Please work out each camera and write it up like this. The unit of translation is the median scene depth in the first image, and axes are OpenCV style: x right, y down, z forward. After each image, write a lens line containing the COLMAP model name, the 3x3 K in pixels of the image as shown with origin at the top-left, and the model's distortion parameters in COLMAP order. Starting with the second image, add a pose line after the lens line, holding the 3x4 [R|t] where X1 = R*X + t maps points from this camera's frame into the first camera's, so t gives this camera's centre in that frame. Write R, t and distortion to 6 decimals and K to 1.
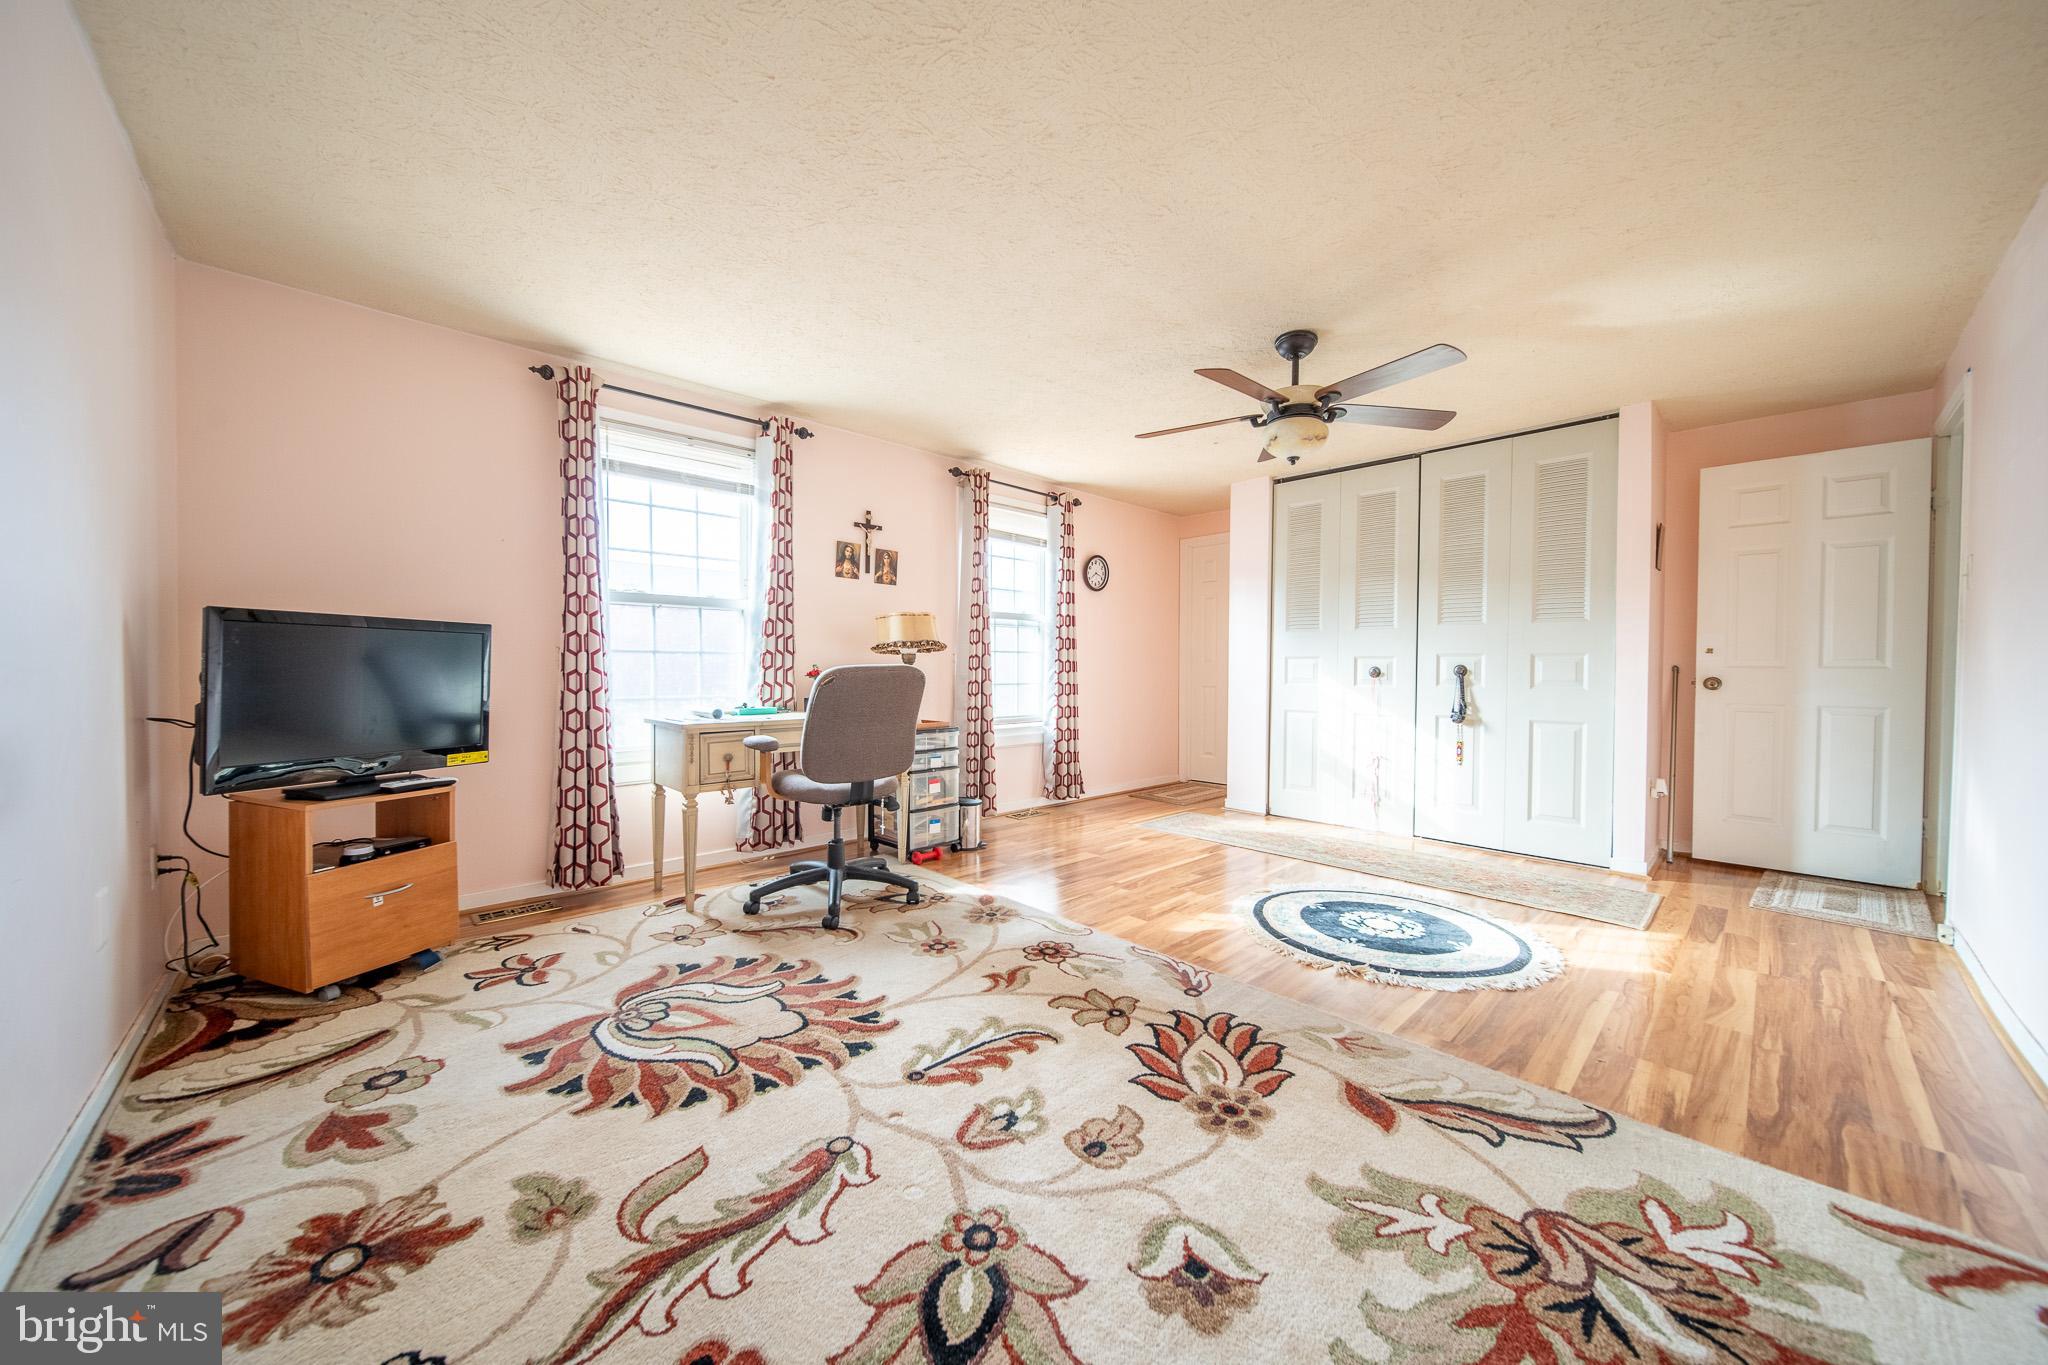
lens RADIAL K [[714.5, 0, 1019.7], [0, 714.5, 677.7], [0, 0, 1]] dist [0.002398, -0.002684]
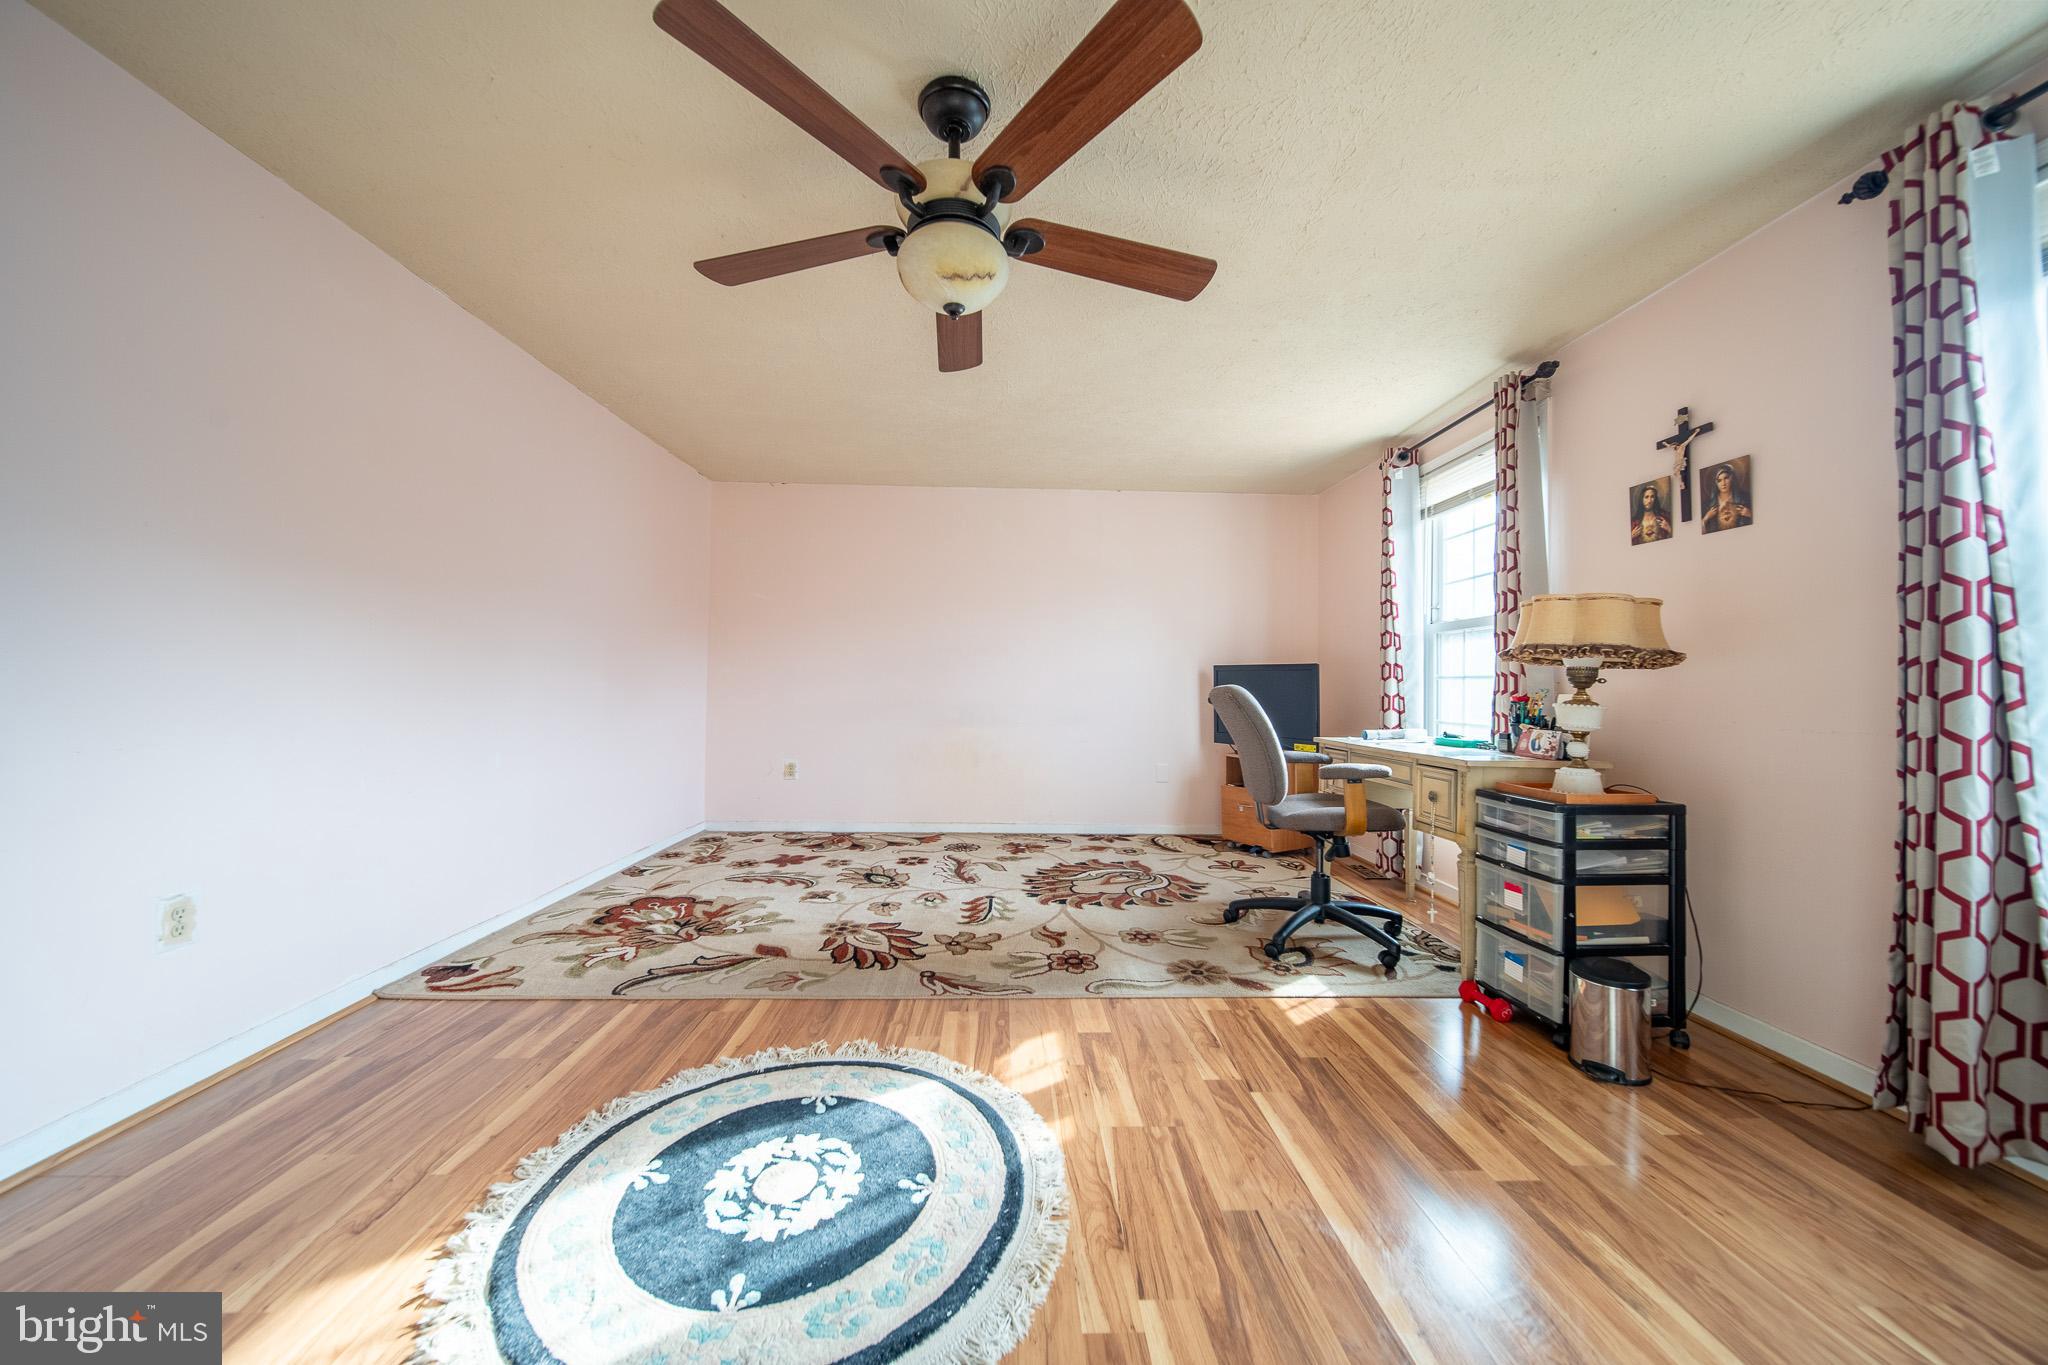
lens RADIAL K [[712.5, 0, 1020.3], [0, 712.5, 677.8], [0, 0, 1]] dist [-0.001286, -0.000665]
pose [[-0.663425, -0.024727, -0.747834, 0.807843], [-0.027017, 0.999594, -0.009084, -0.012255], [0.747755, 0.014178, -0.663824, 1.502740]]
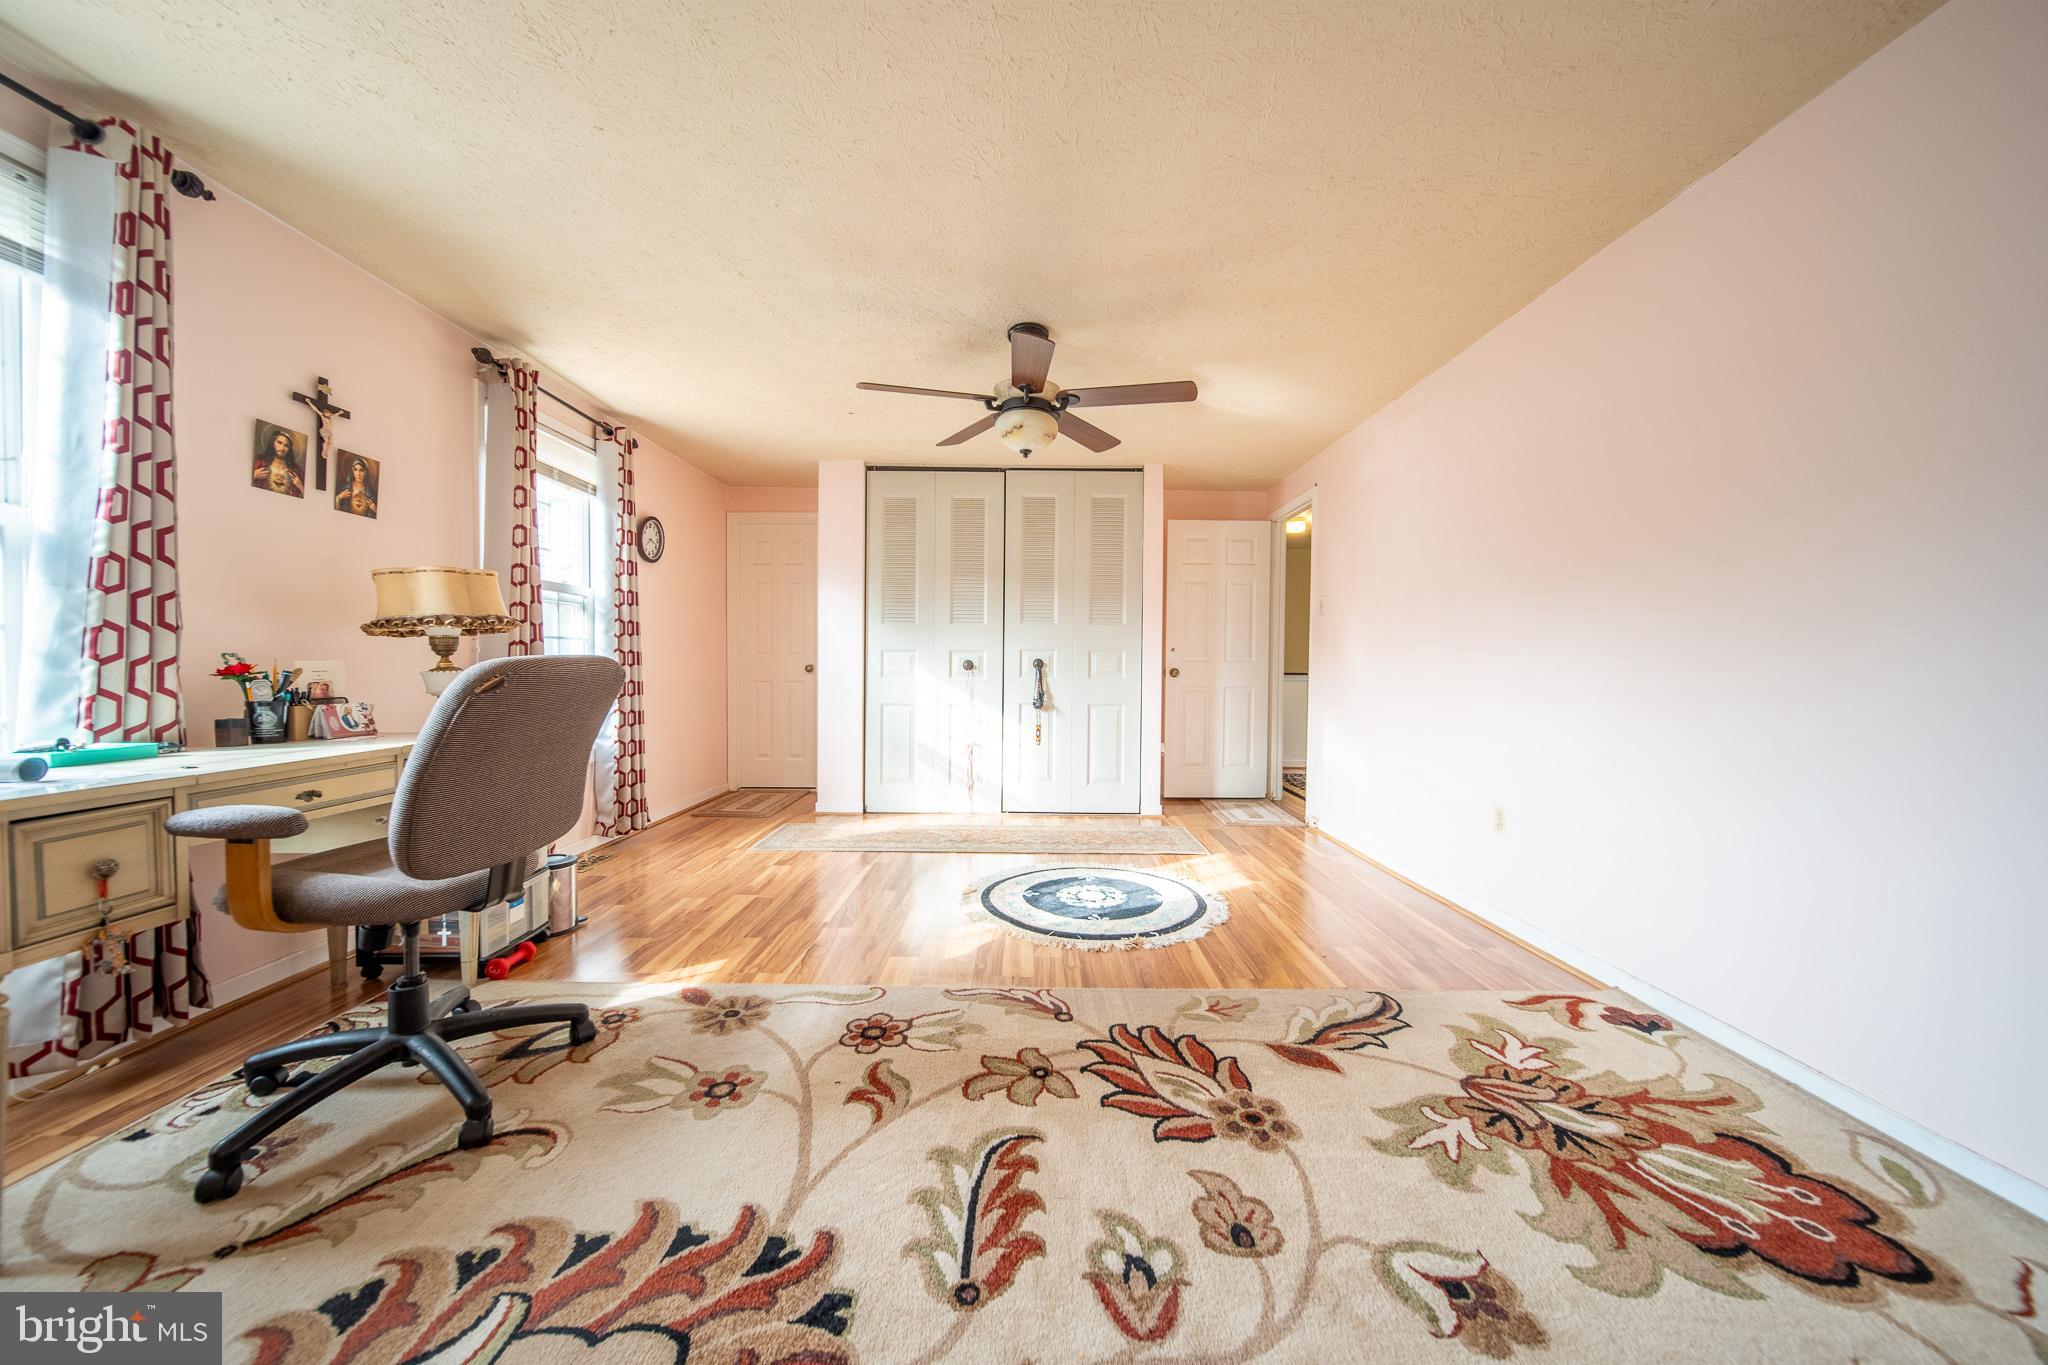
lens RADIAL K [[712.5, 0, 1020.3], [0, 712.5, 677.8], [0, 0, 1]] dist [-0.001286, -0.000665]
pose [[0.690134, -0.015005, 0.723526, -0.367344], [0.006662, 0.999874, 0.014382, -0.005932], [-0.723651, -0.005105, 0.690147, 0.337761]]
